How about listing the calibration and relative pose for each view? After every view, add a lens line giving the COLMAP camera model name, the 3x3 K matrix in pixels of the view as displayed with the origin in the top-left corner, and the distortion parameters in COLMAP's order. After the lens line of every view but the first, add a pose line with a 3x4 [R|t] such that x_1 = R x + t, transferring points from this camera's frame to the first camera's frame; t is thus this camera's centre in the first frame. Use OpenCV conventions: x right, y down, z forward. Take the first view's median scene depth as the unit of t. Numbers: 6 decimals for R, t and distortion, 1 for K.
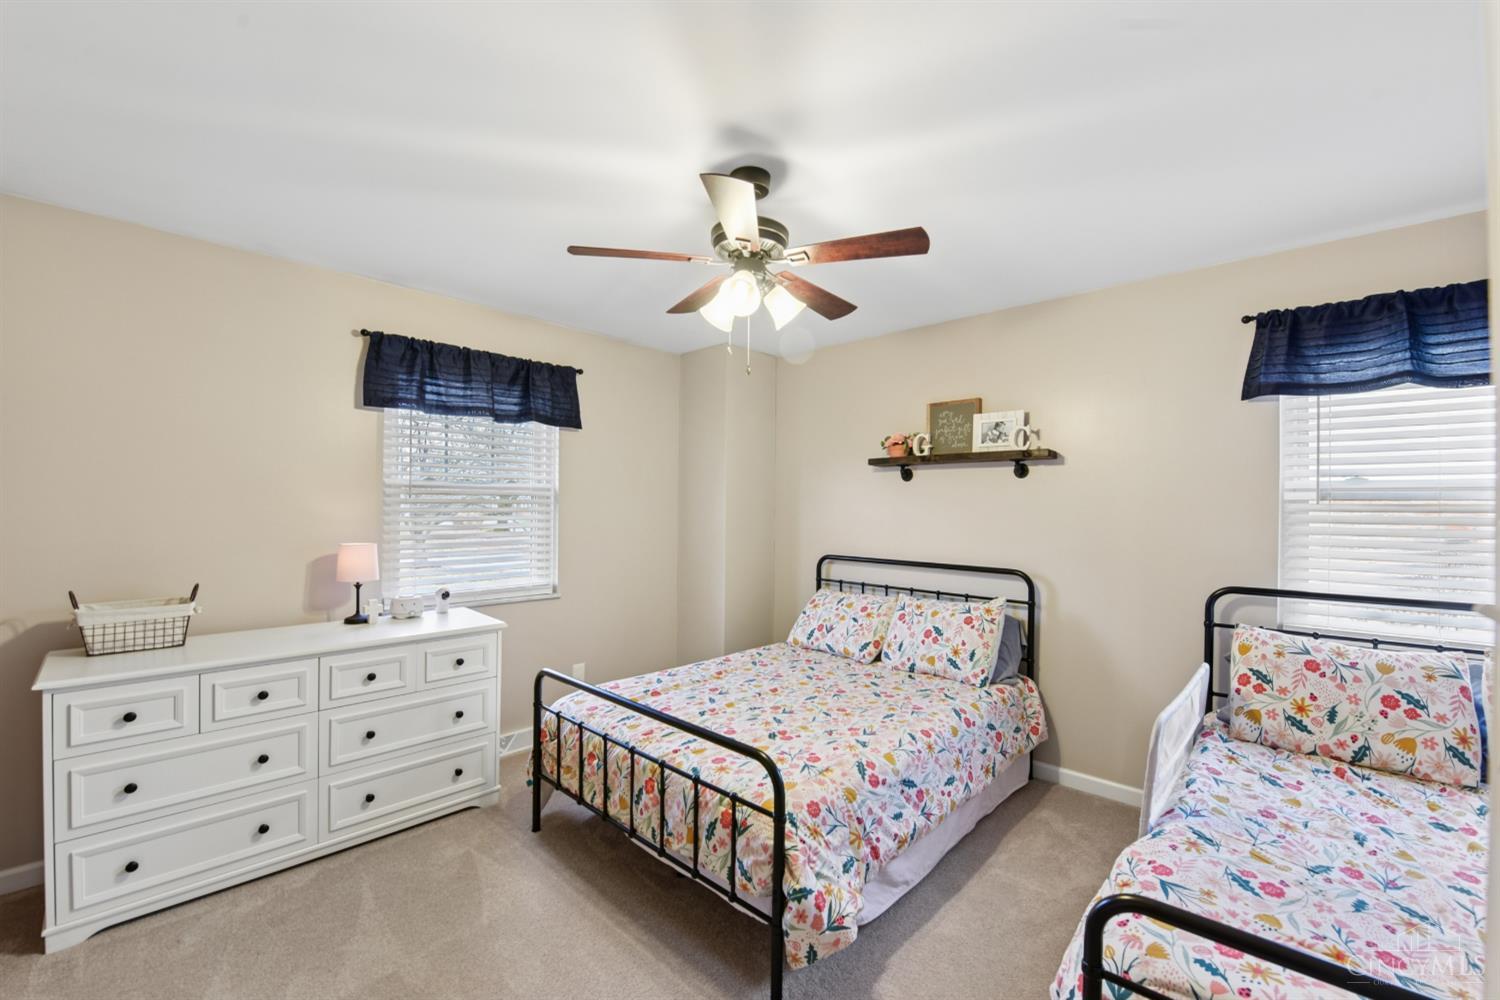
lens RADIAL K [[614.0, 0, 757.8], [0, 614.0, 503.9], [0, 0, 1]] dist [-0.013835, -0.002164]
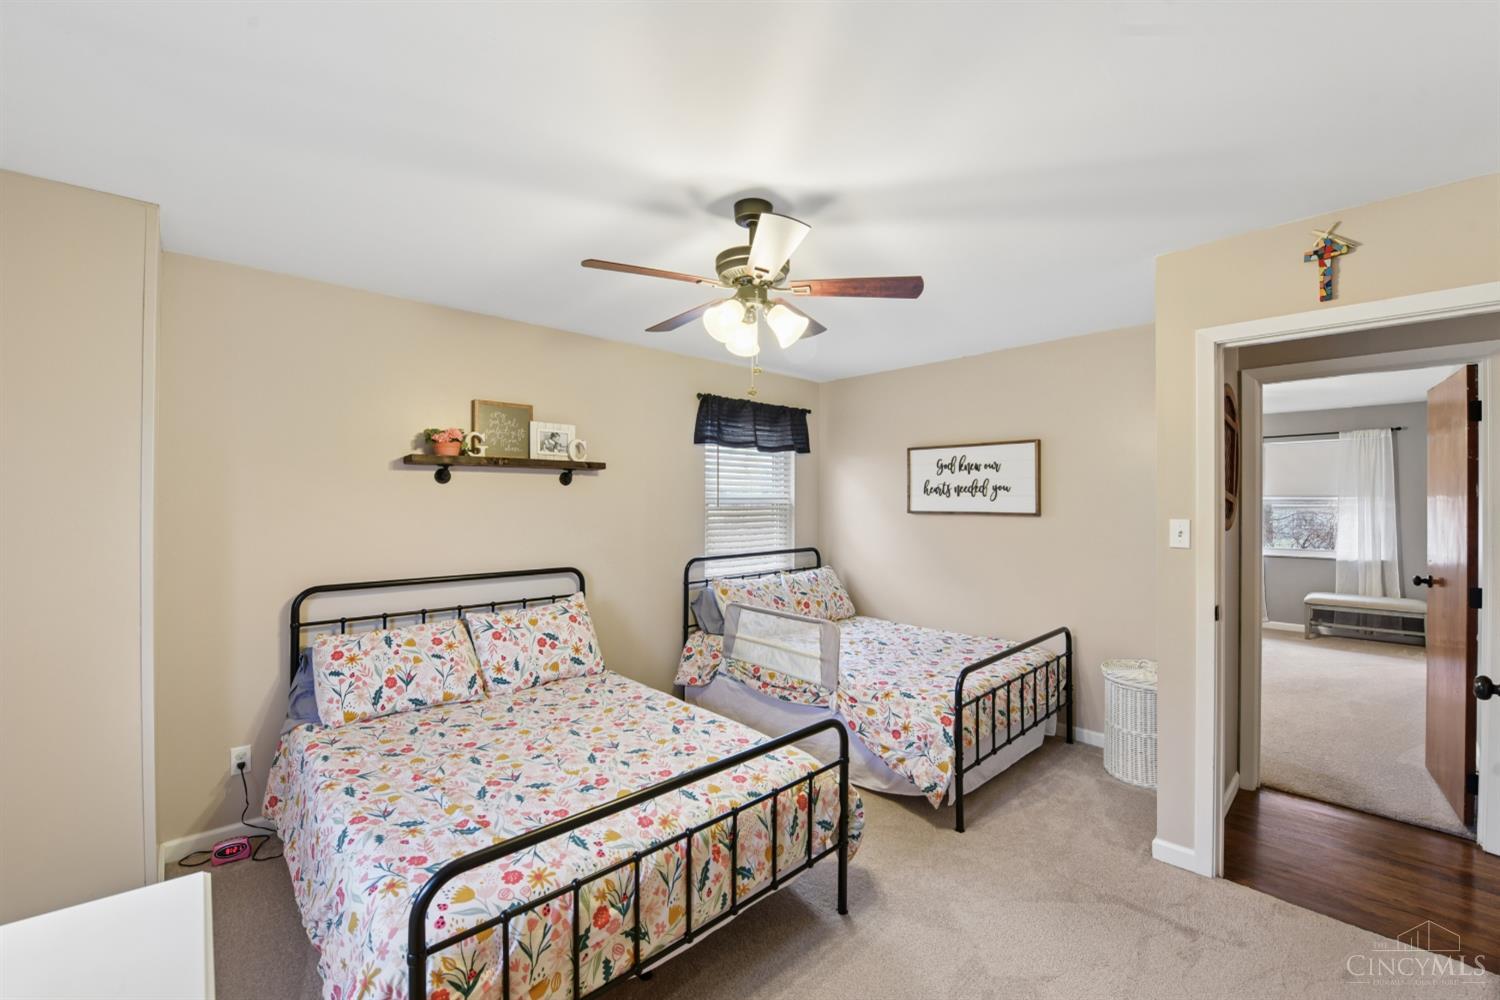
lens RADIAL K [[614.0, 0, 759.6], [0, 614.0, 500.6], [0, 0, 1]] dist [-0.013835, -0.002164]
pose [[0.047244, -0.009445, 0.998839, -0.742458], [-0.004656, 0.999942, 0.009675, -0.029381], [-0.998873, -0.005107, 0.047197, 0.653770]]
